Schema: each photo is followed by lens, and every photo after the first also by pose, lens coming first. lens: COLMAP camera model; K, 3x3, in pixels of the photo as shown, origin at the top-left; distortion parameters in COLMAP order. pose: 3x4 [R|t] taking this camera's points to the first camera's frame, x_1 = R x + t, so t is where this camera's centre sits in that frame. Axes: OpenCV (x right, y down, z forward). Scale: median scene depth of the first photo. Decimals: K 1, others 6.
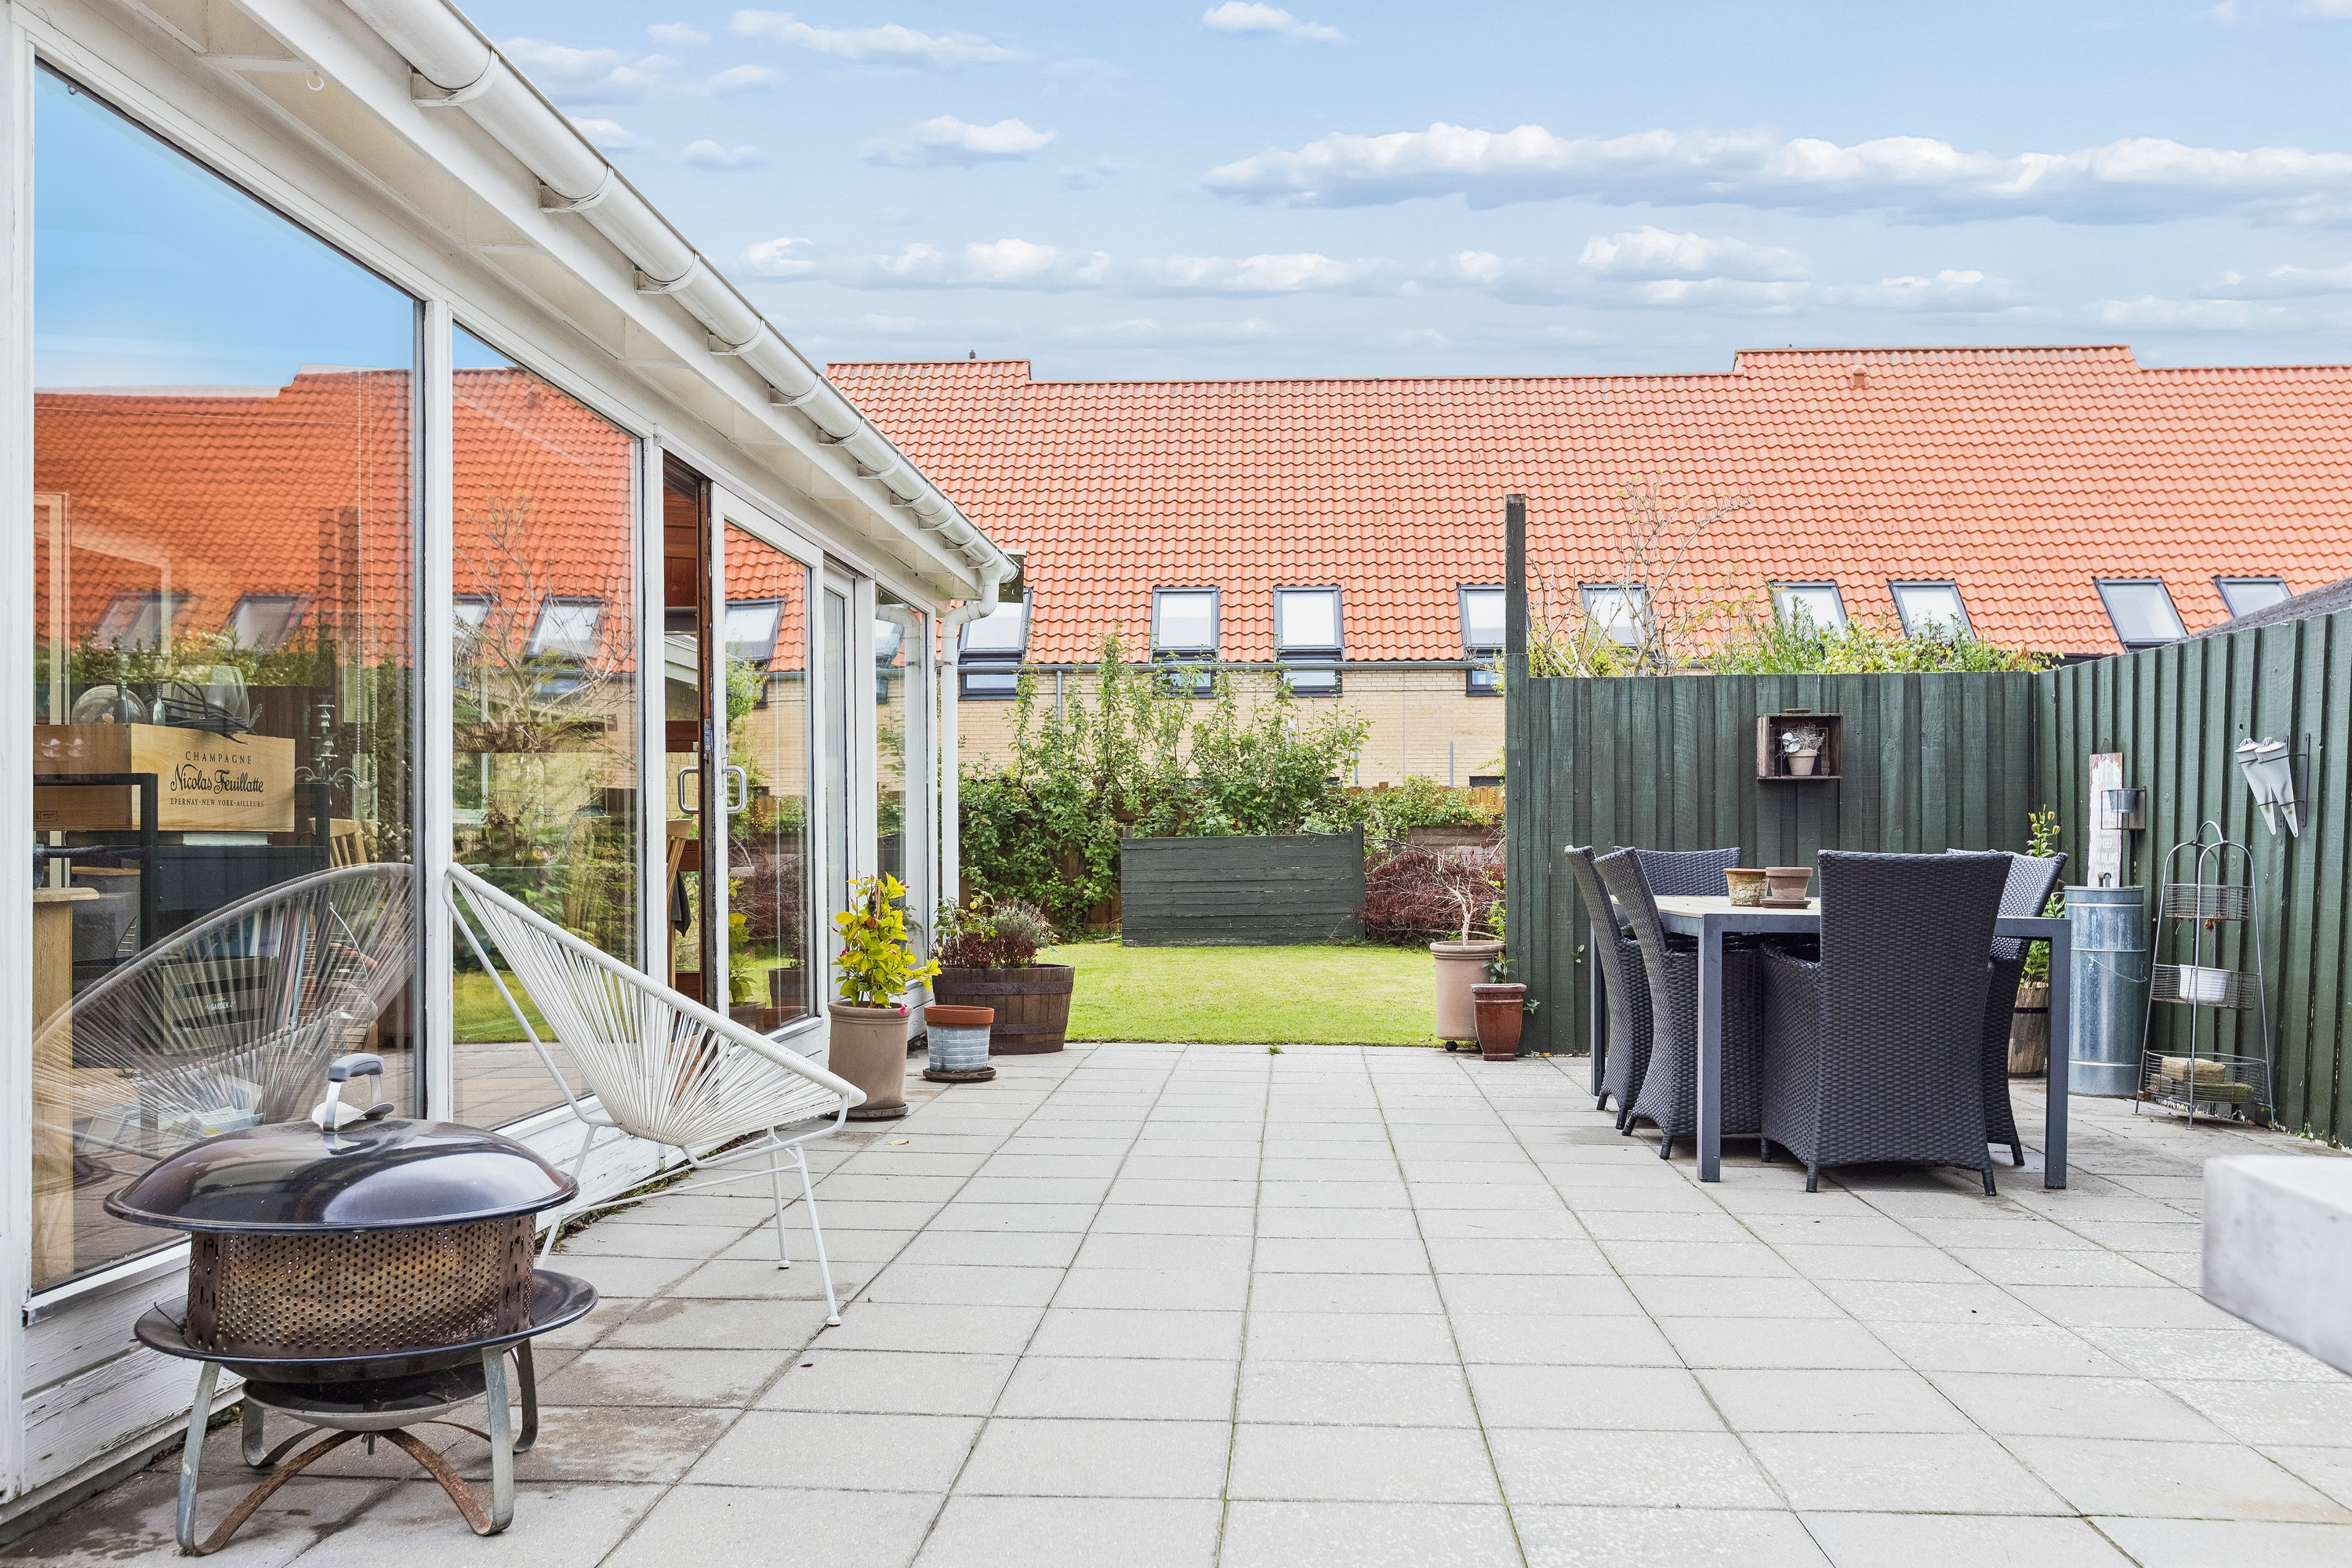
lens RADIAL K [[2065.4, 0, 1176.0], [0, 2065.4, 784.0], [0, 0, 1]] dist [0.010069, 0.003318]
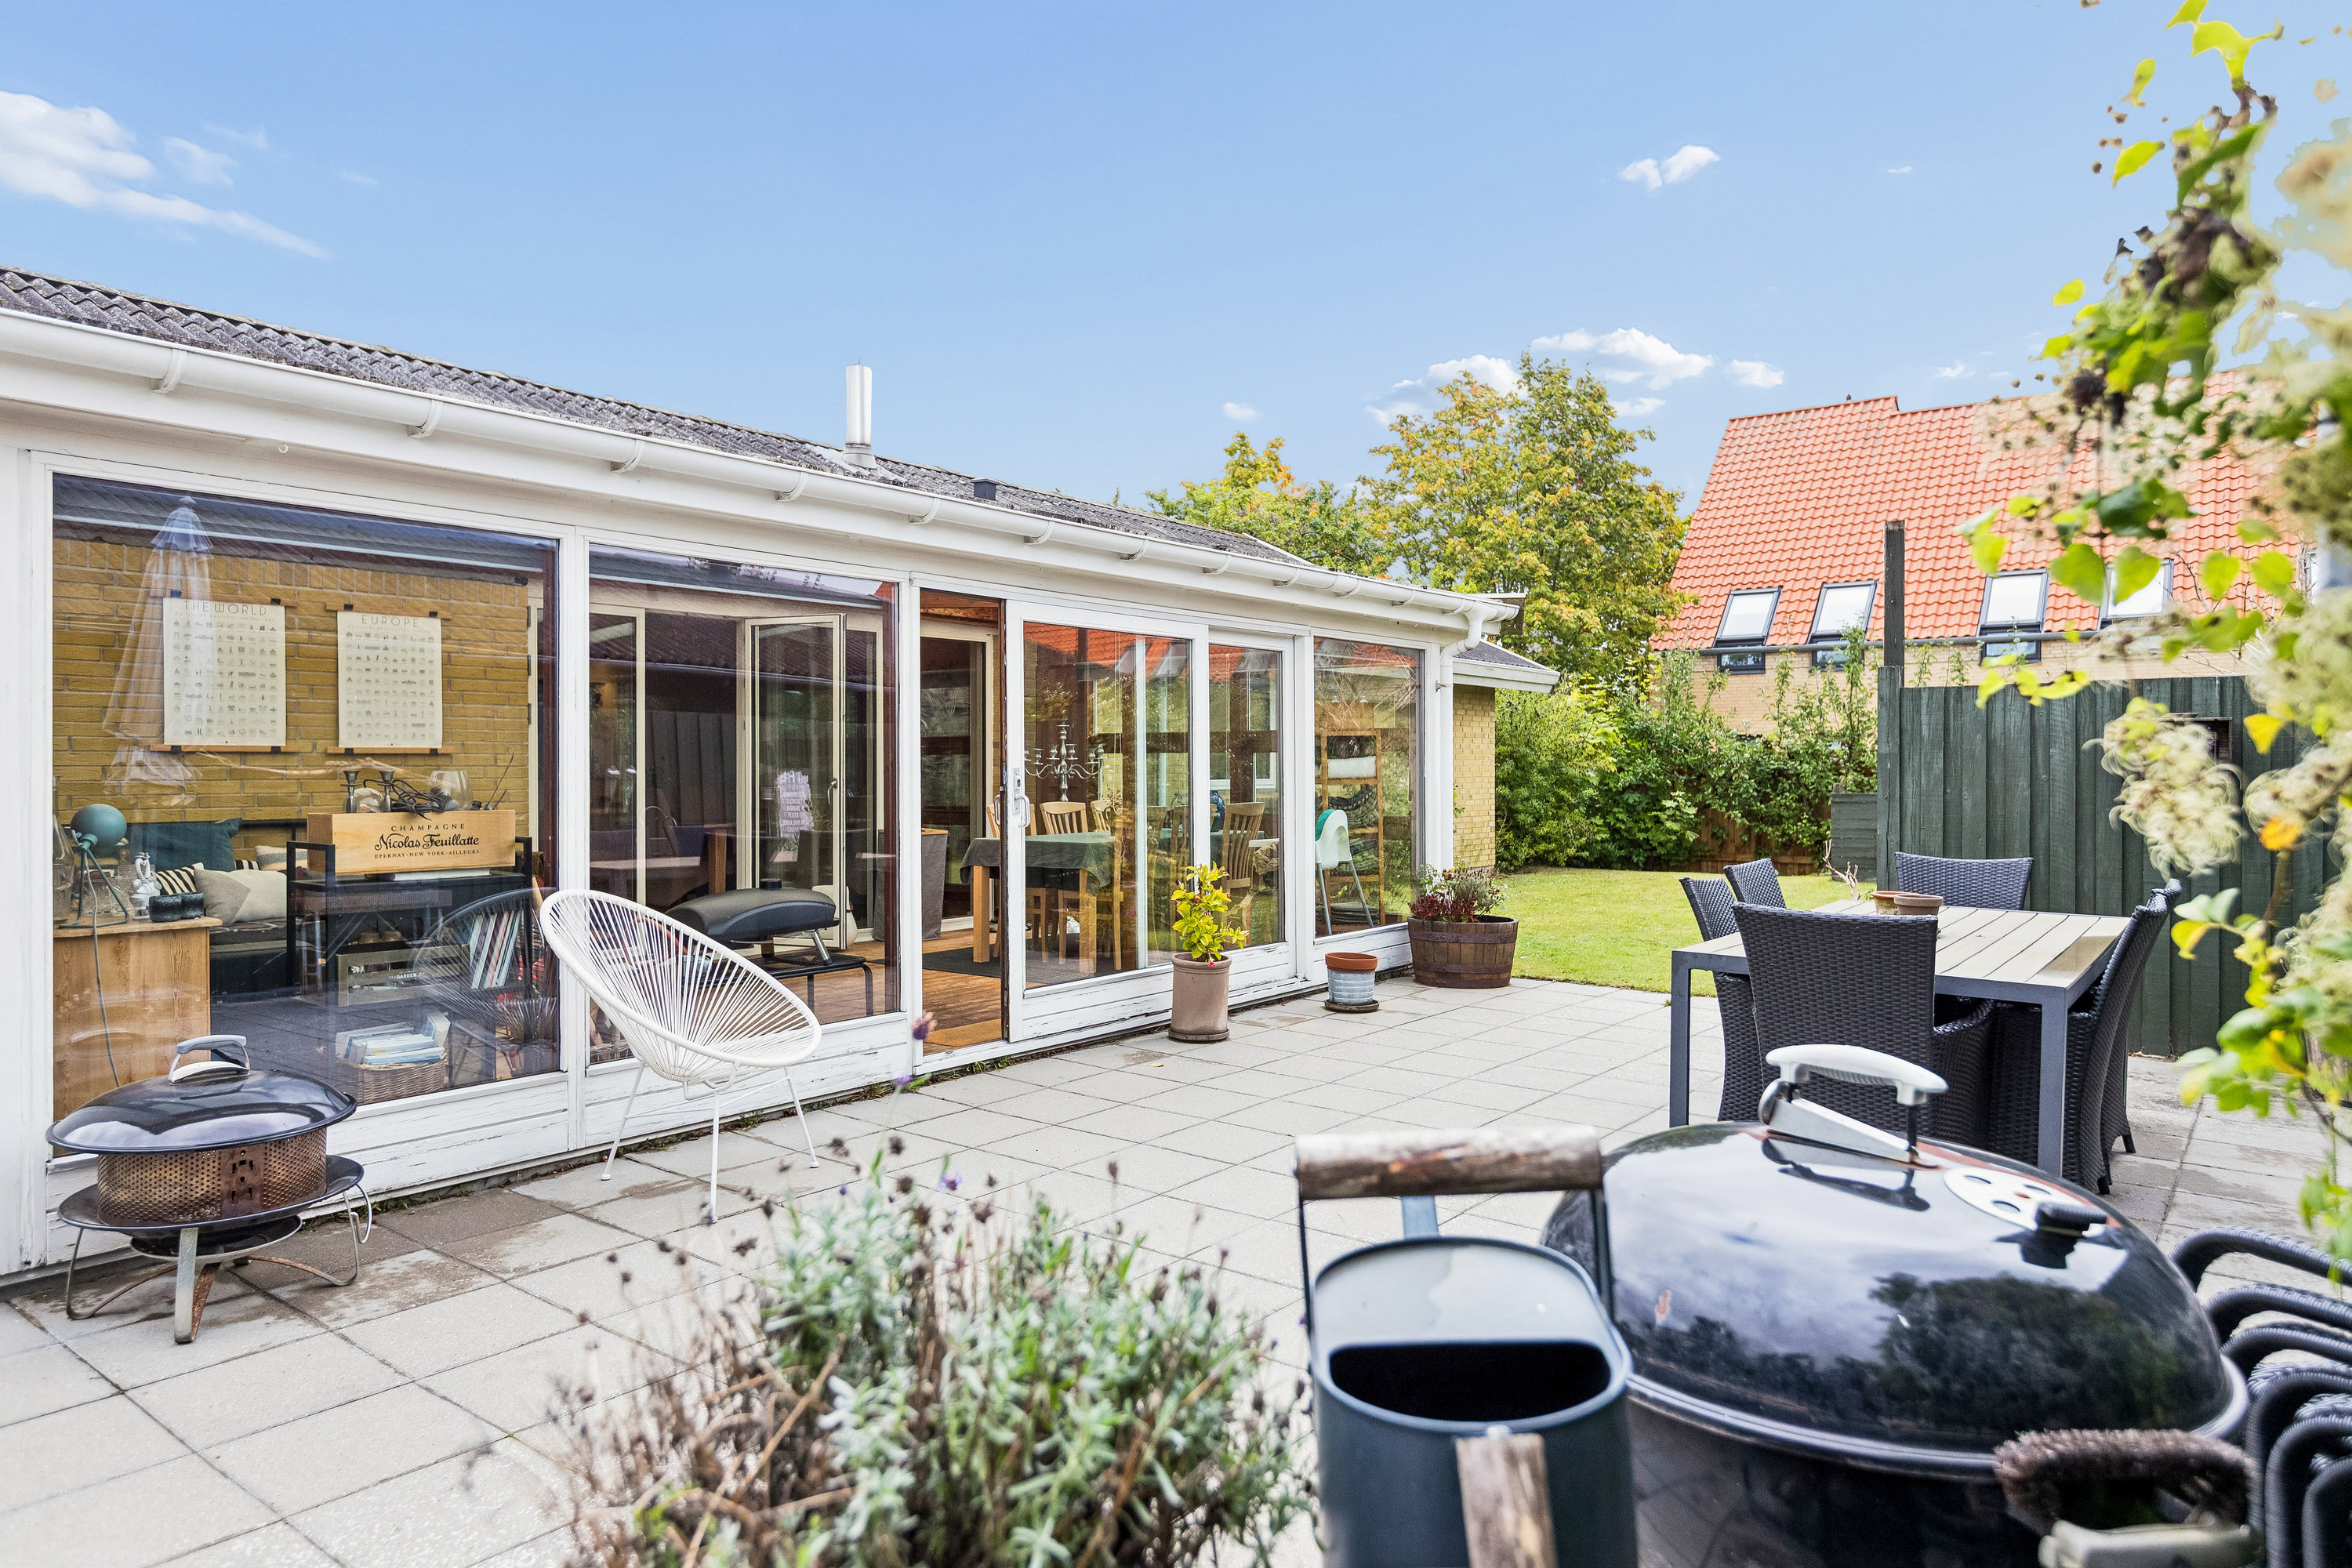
lens RADIAL K [[1424.4, 0, 1176.0], [0, 1424.4, 784.0], [0, 0, 1]] dist [-0.007442, -0.002042]
pose [[0.822156, 0.008867, -0.569194, 0.285509], [0.014325, 0.999240, 0.036259, -0.033206], [0.569082, -0.037964, 0.821404, 0.161698]]
